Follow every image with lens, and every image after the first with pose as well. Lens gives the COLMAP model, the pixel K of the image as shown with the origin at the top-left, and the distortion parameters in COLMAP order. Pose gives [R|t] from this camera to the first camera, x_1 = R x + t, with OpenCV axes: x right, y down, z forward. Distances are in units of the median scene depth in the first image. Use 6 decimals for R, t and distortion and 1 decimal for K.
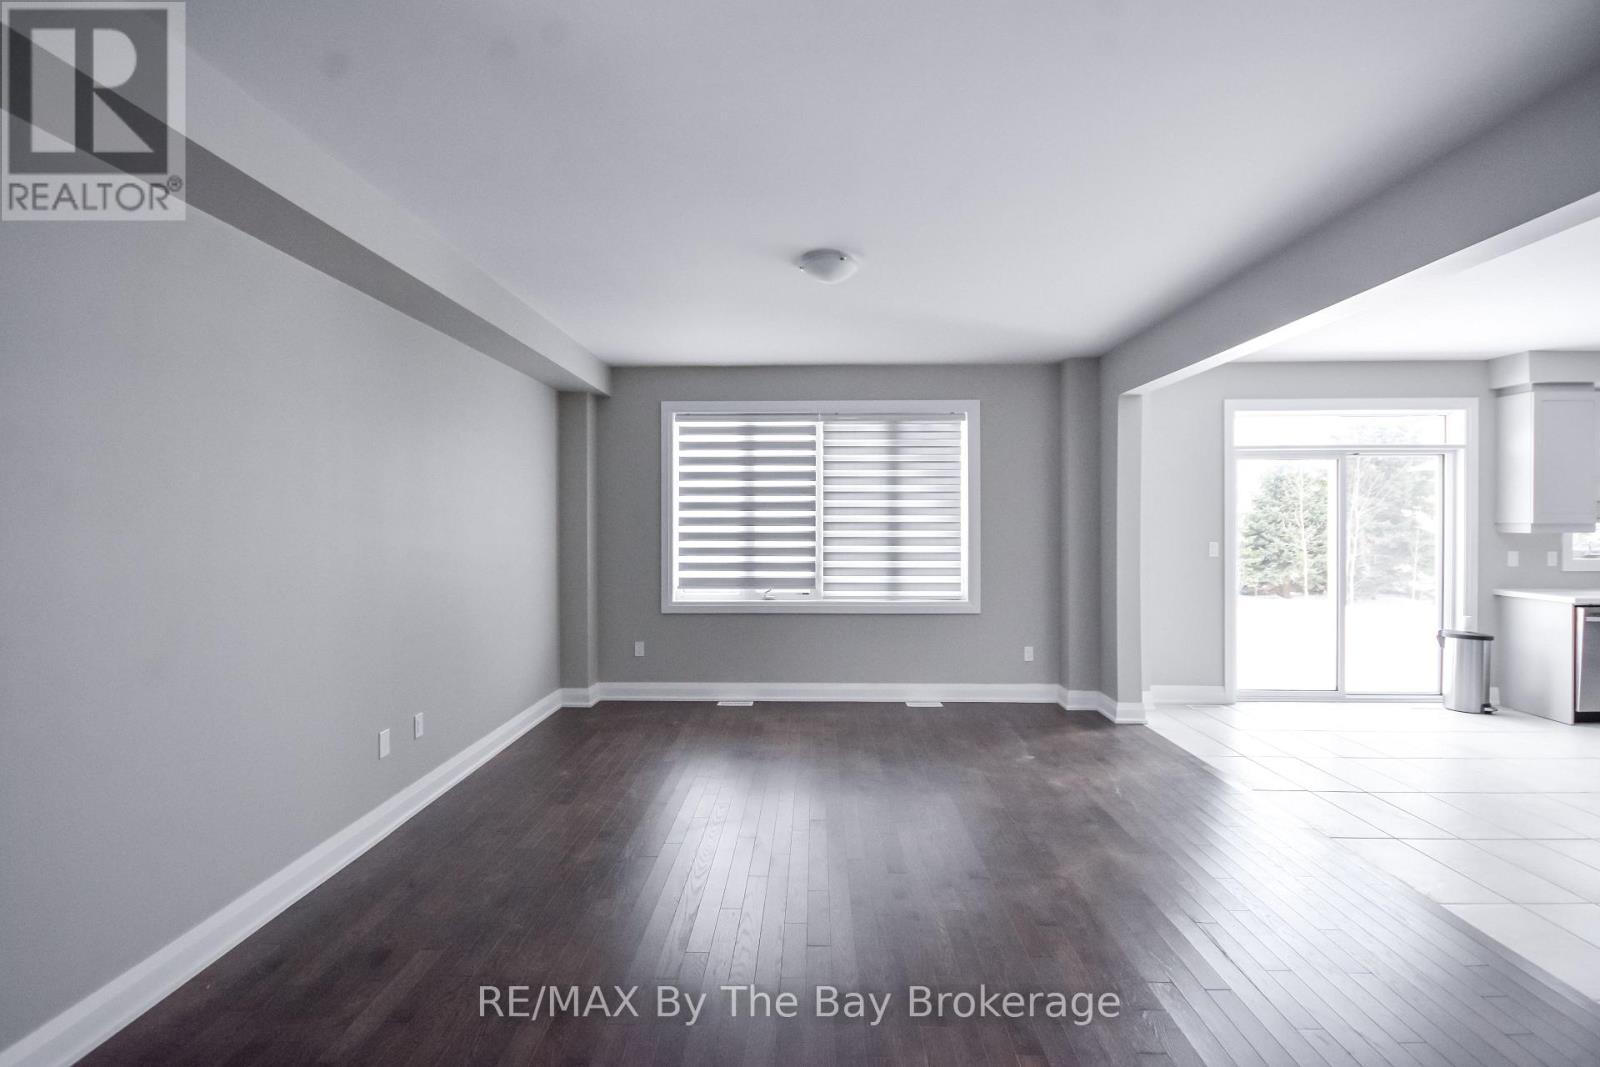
lens RADIAL K [[744.1, 0, 781.1], [0, 744.1, 528.4], [0, 0, 1]] dist [0.001652, -0.009219]
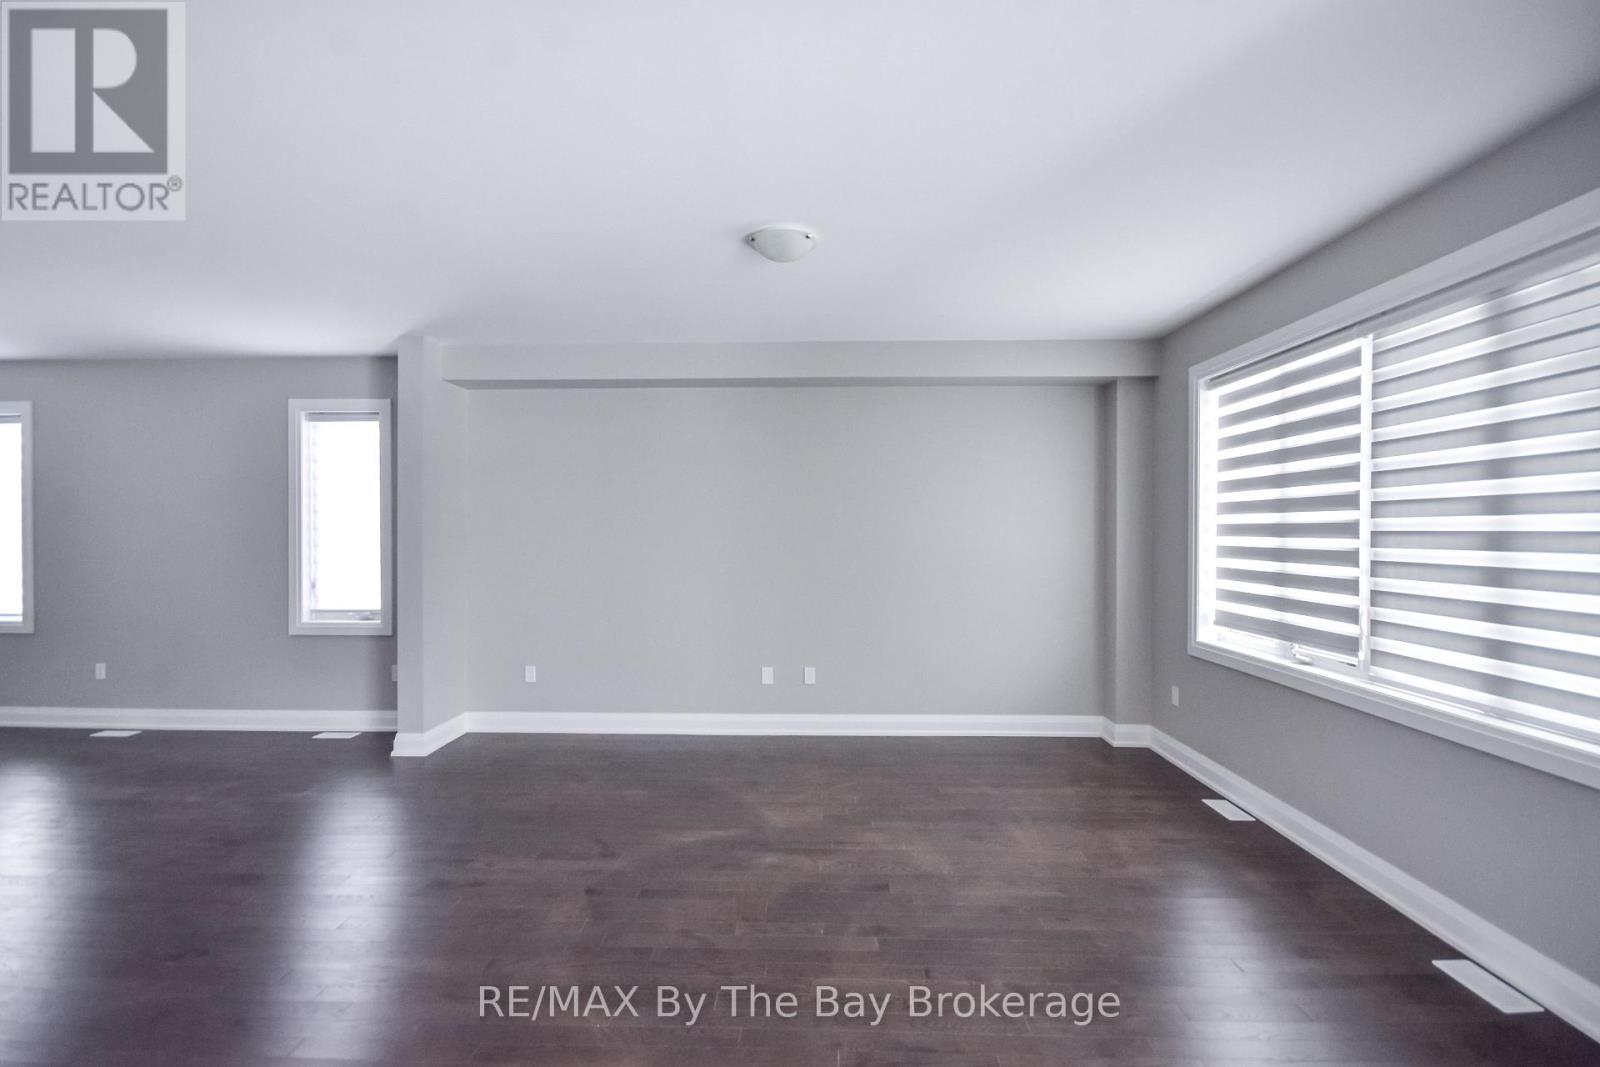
lens RADIAL K [[717.9, 0, 800.0], [0, 717.9, 533.5], [0, 0, 1]] dist [-0.037160, -0.000212]
pose [[0.004952, 0.003976, -0.999980, 0.538472], [-0.007450, 0.999964, 0.003940, -0.005923], [0.999960, 0.007430, 0.004981, 0.605656]]
